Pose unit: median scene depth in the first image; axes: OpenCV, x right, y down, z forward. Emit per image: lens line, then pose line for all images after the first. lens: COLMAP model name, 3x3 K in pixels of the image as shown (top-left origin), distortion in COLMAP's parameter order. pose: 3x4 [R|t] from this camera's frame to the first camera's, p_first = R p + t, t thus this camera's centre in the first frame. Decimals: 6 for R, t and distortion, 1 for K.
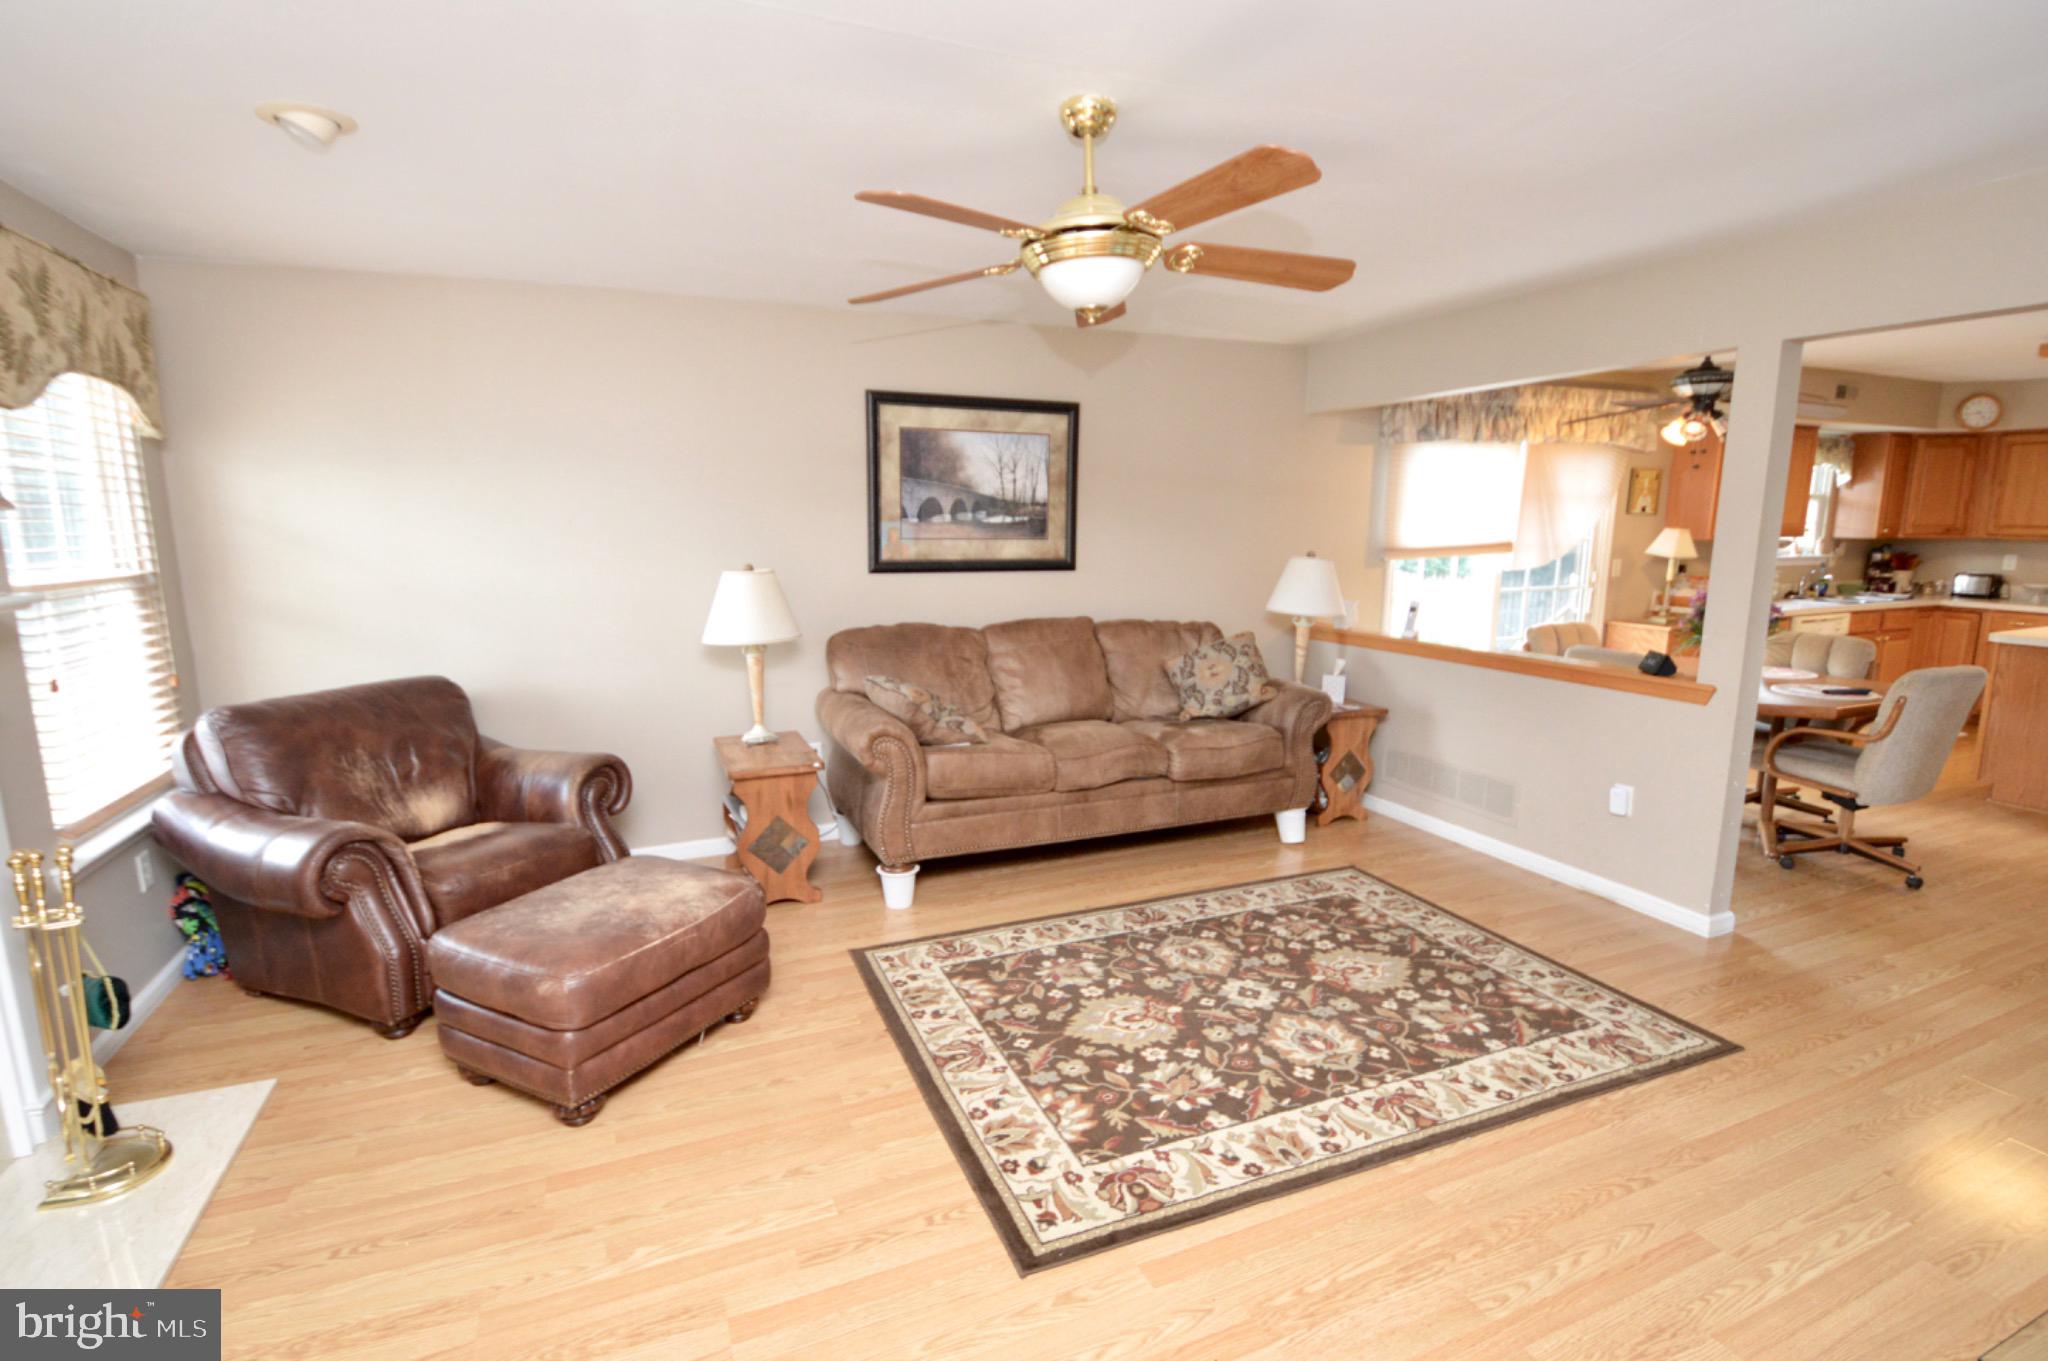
lens RADIAL K [[942.7, 0, 1004.3], [0, 942.7, 689.9], [0, 0, 1]] dist [0.018429, -0.023105]
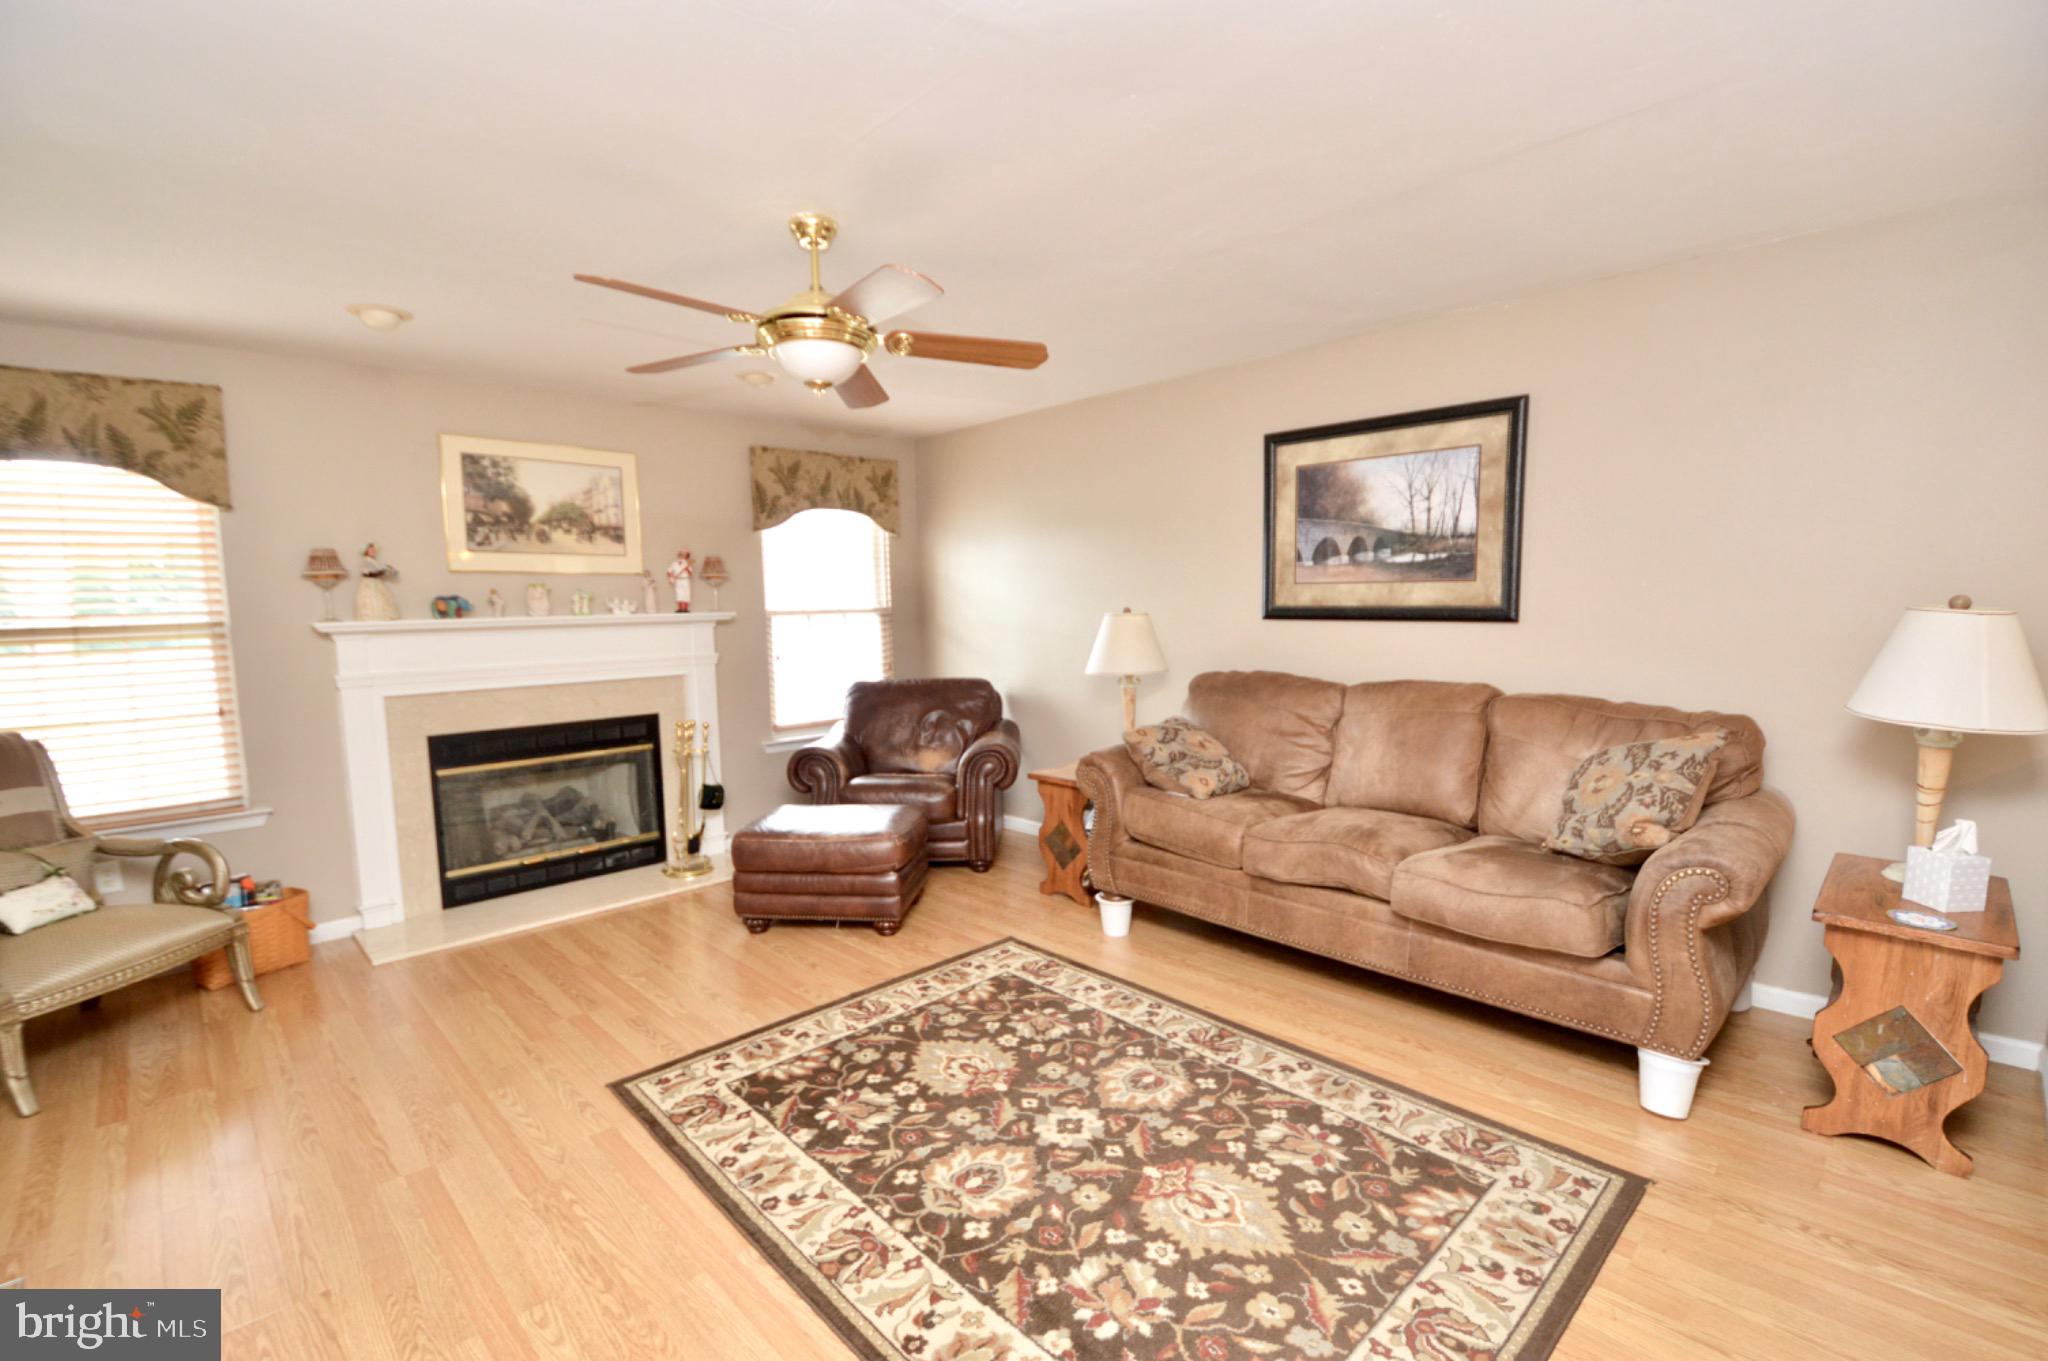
lens RADIAL K [[906.1, 0, 1029.7], [0, 906.1, 690.6], [0, 0, 1]] dist [0.021099, -0.028245]
pose [[0.373495, 0.089393, -0.923315, 0.831355], [-0.143090, 0.988985, 0.037869, -0.066763], [0.916530, 0.117973, 0.382172, 0.554350]]
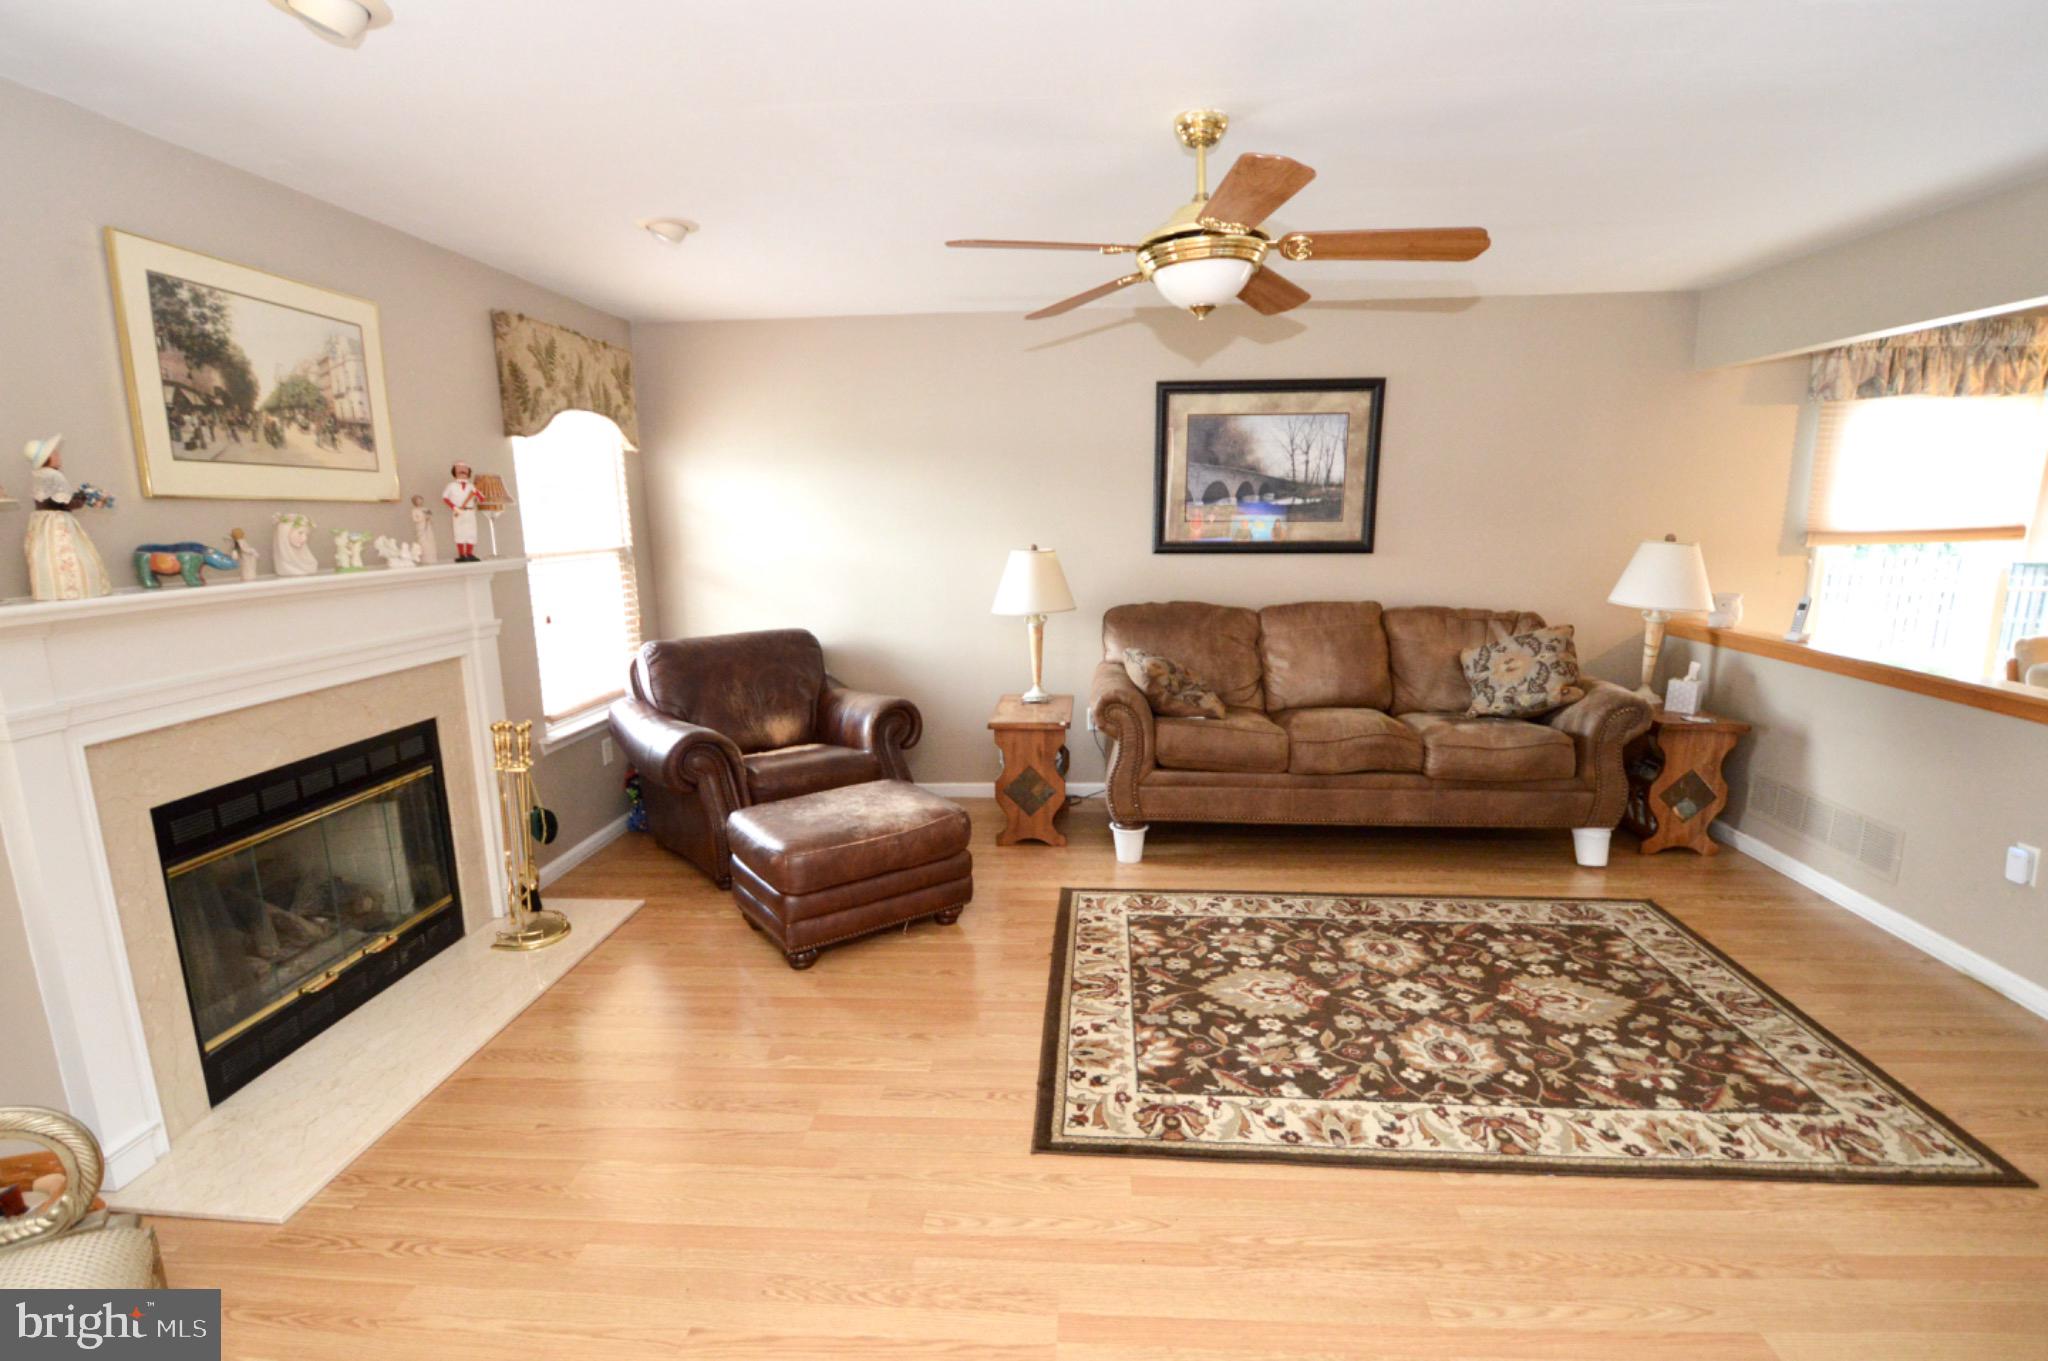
lens RADIAL K [[947.6, 0, 1029.8], [0, 947.6, 689.6], [0, 0, 1]] dist [0.020899, -0.026073]
pose [[0.897451, 0.074695, -0.434744, 0.272543], [-0.066759, 0.997206, 0.033521, 0.003948], [0.436033, -0.001060, 0.899930, -0.035257]]
